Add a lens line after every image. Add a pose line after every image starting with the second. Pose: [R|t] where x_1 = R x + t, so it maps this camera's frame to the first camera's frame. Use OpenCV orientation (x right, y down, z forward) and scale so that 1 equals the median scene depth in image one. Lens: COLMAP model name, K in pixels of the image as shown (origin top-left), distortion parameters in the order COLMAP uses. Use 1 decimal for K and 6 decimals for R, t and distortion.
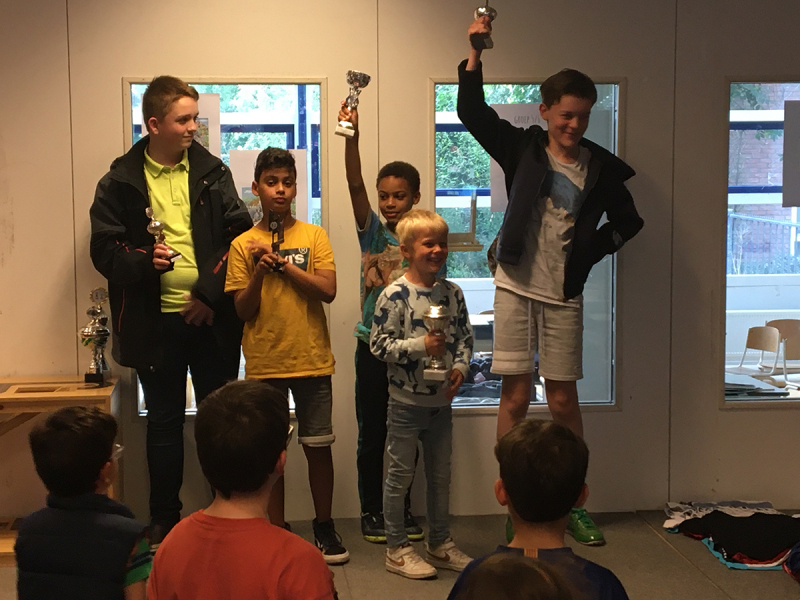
lens RADIAL K [[1493.9, 0, 416.5], [0, 1493.9, 295.9], [0, 0, 1]] dist [0.198995, 0.044067]
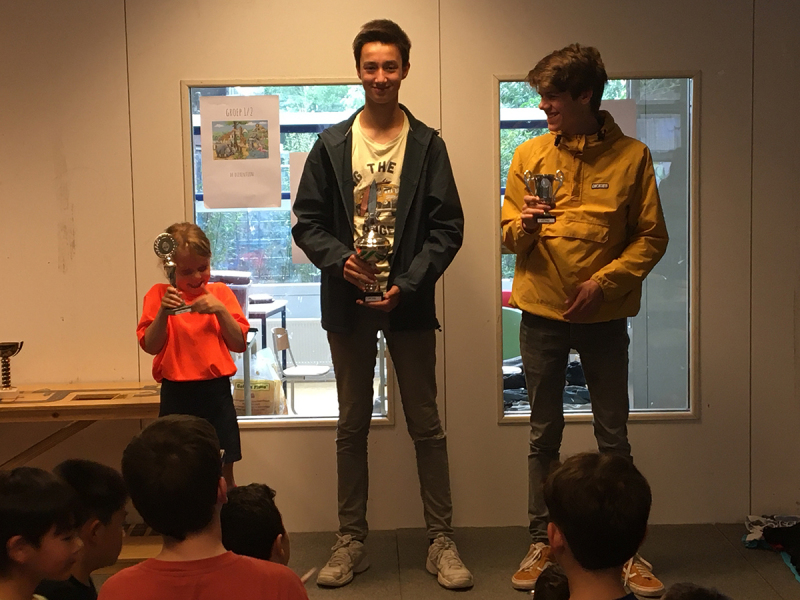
lens RADIAL K [[1493.9, 0, 416.5], [0, 1493.9, 295.9], [0, 0, 1]] dist [0.198995, 0.044067]
pose [[0.996320, -0.004316, -0.085605, 0.035579], [0.004566, 0.999986, 0.002729, -0.004844], [0.085592, -0.003110, 0.996325, 0.025136]]
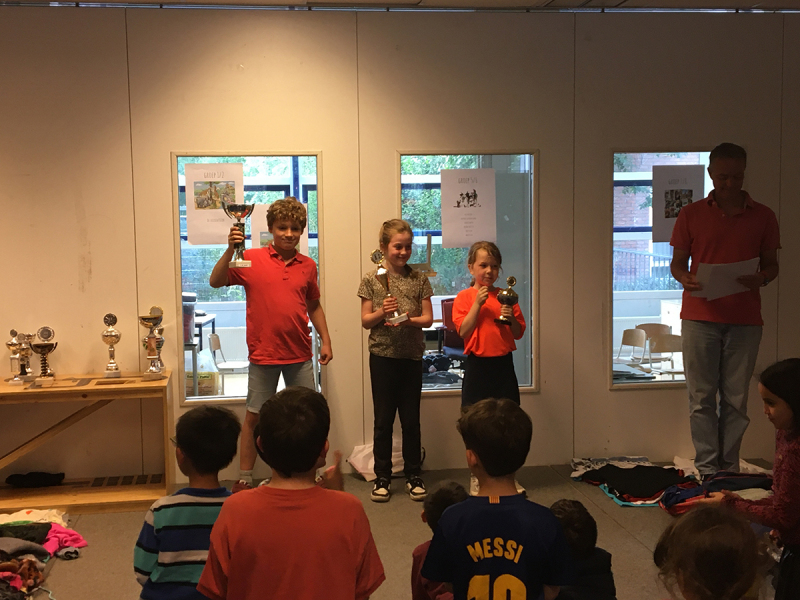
lens RADIAL K [[1090.2, 0, 400.0], [0, 1090.2, 300.0], [0, 0, 1]] dist [0.163944, -0.019846]
pose [[0.999652, -0.011470, 0.023764, -0.011291], [0.011662, 0.999901, -0.007919, -0.000912], [-0.023671, 0.008194, 0.999686, 0.003650]]
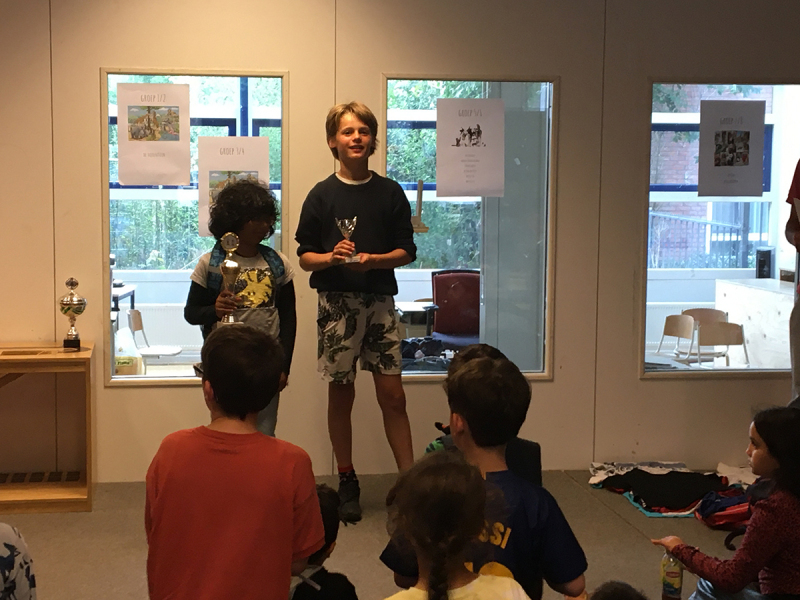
lens RADIAL K [[1492.3, 0, 400.0], [0, 1492.3, 300.0], [0, 0, 1]] dist [0.194794, -0.098110]
pose [[0.999058, 0.010170, 0.042182, -0.019251], [-0.010241, 0.999946, 0.001470, 0.015711], [-0.042164, -0.001901, 0.999109, -0.079983]]
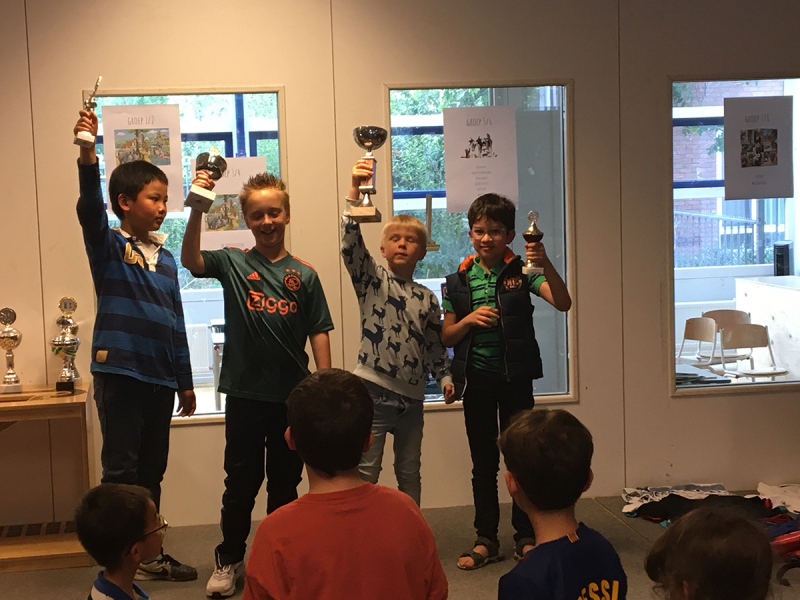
lens RADIAL K [[1492.3, 0, 400.0], [0, 1492.3, 300.0], [0, 0, 1]] dist [0.194794, -0.098110]
pose [[0.998766, -0.030823, 0.038930, -0.020978], [0.030816, 0.999525, 0.000765, 0.001954], [-0.038935, 0.000435, 0.999242, -0.022278]]
